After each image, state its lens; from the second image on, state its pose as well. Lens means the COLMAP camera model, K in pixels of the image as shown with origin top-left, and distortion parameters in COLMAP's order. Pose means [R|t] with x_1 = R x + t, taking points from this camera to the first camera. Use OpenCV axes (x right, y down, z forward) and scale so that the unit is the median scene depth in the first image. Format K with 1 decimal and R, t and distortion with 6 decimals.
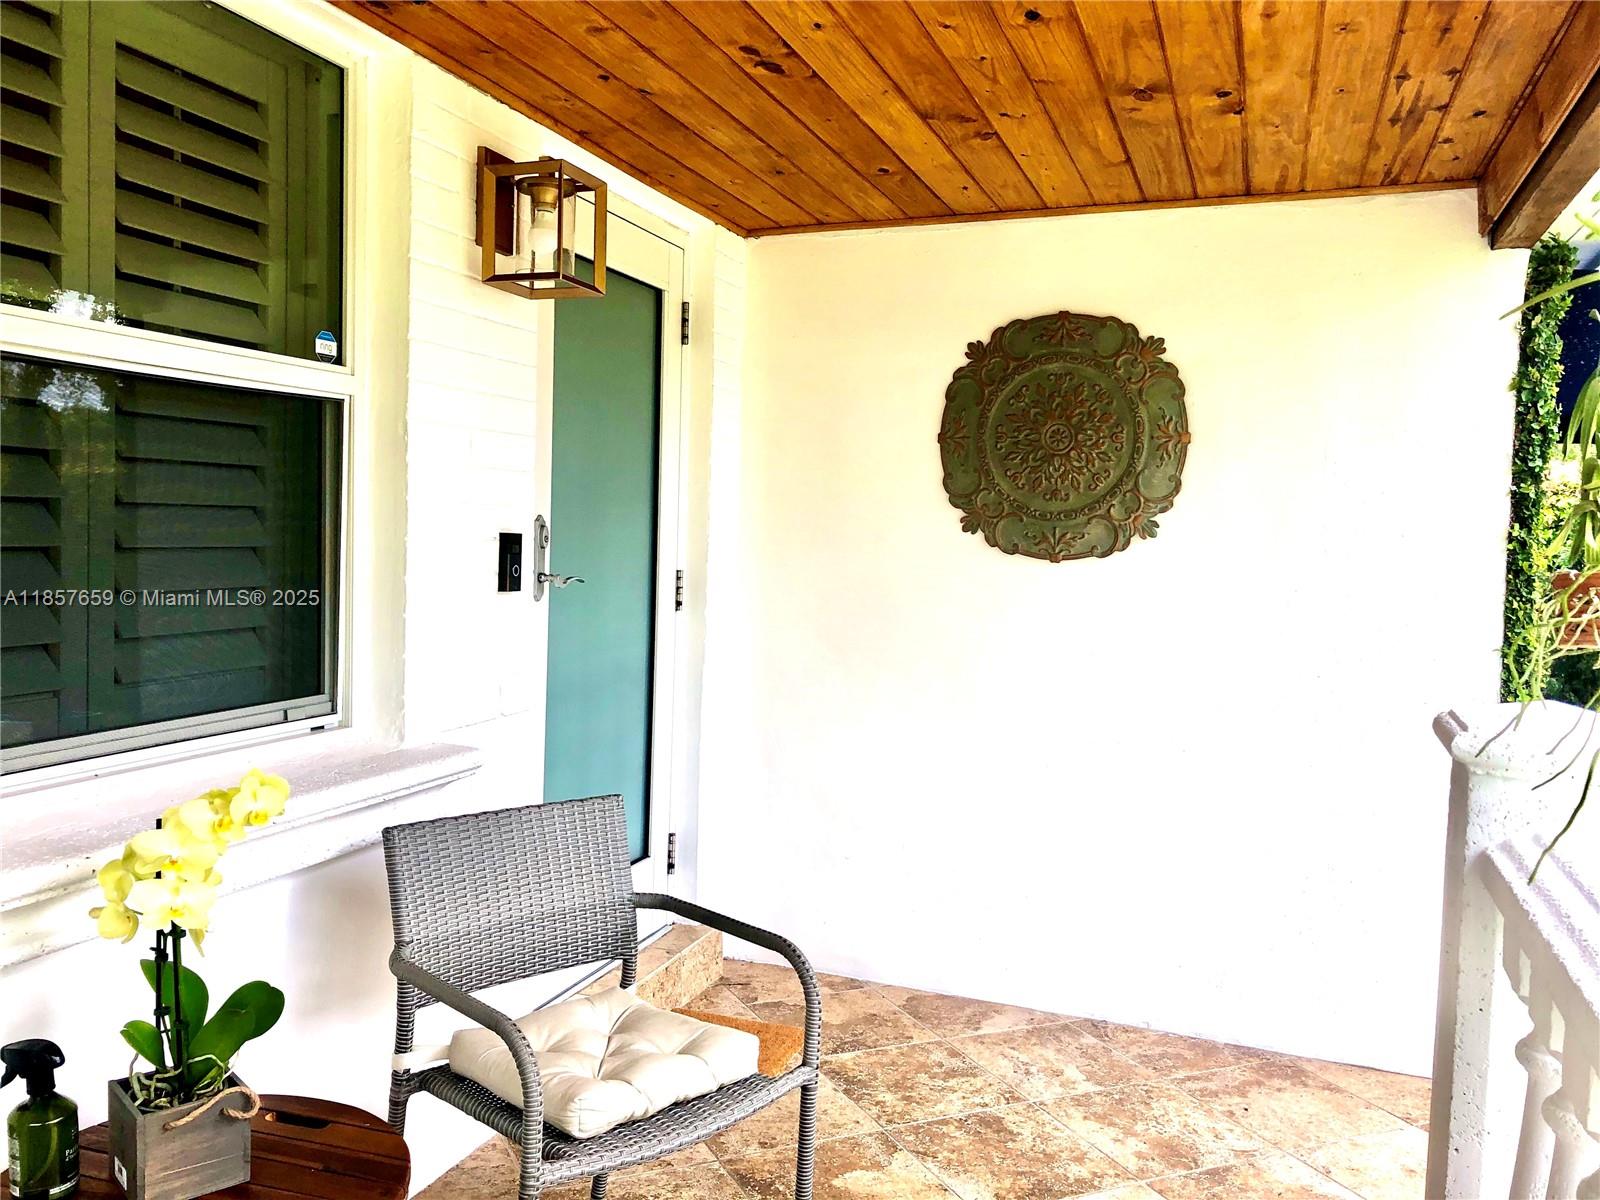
lens RADIAL K [[1315.7, 0, 779.1], [0, 1315.7, 598.4], [0, 0, 1]] dist [0.034162, -0.044842]
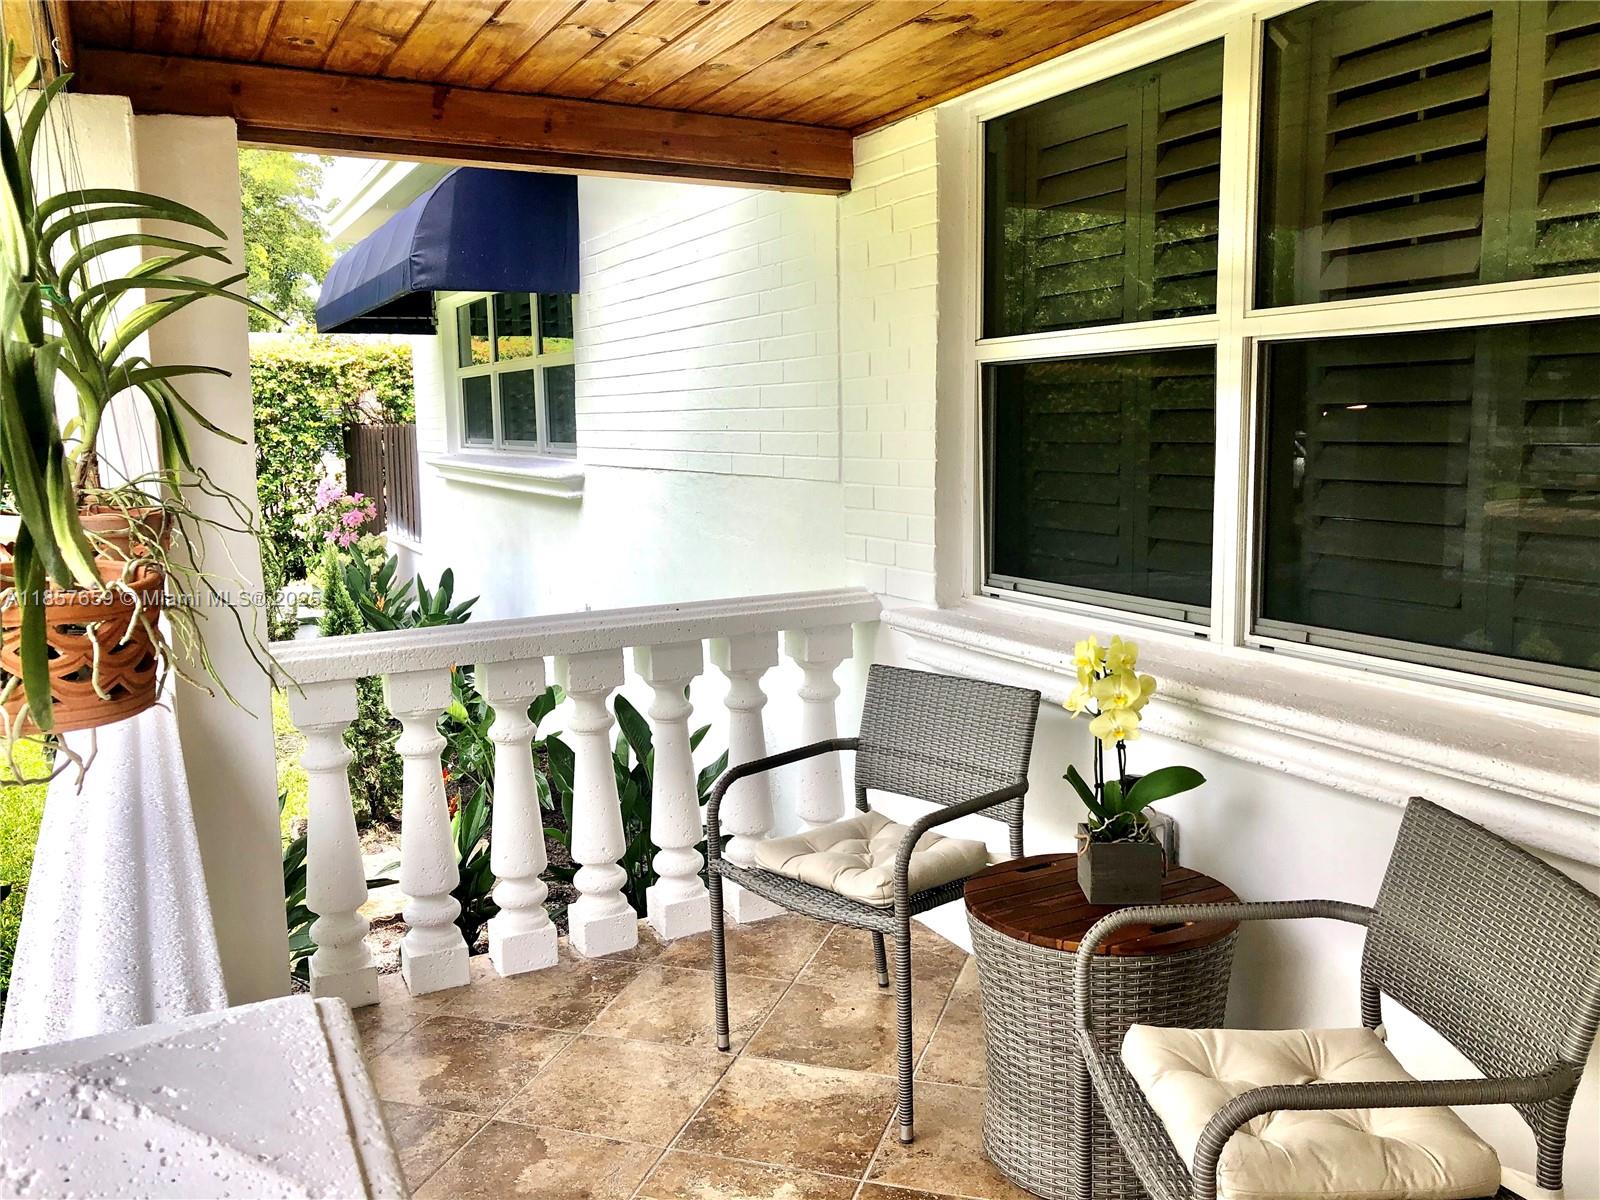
lens RADIAL K [[1315.7, 0, 779.1], [0, 1315.7, 598.4], [0, 0, 1]] dist [0.034162, -0.044842]
pose [[-0.683715, 0.082194, -0.725105, 0.688743], [-0.036326, 0.988571, 0.146312, -0.083663], [0.728844, 0.126376, -0.672916, 1.351949]]
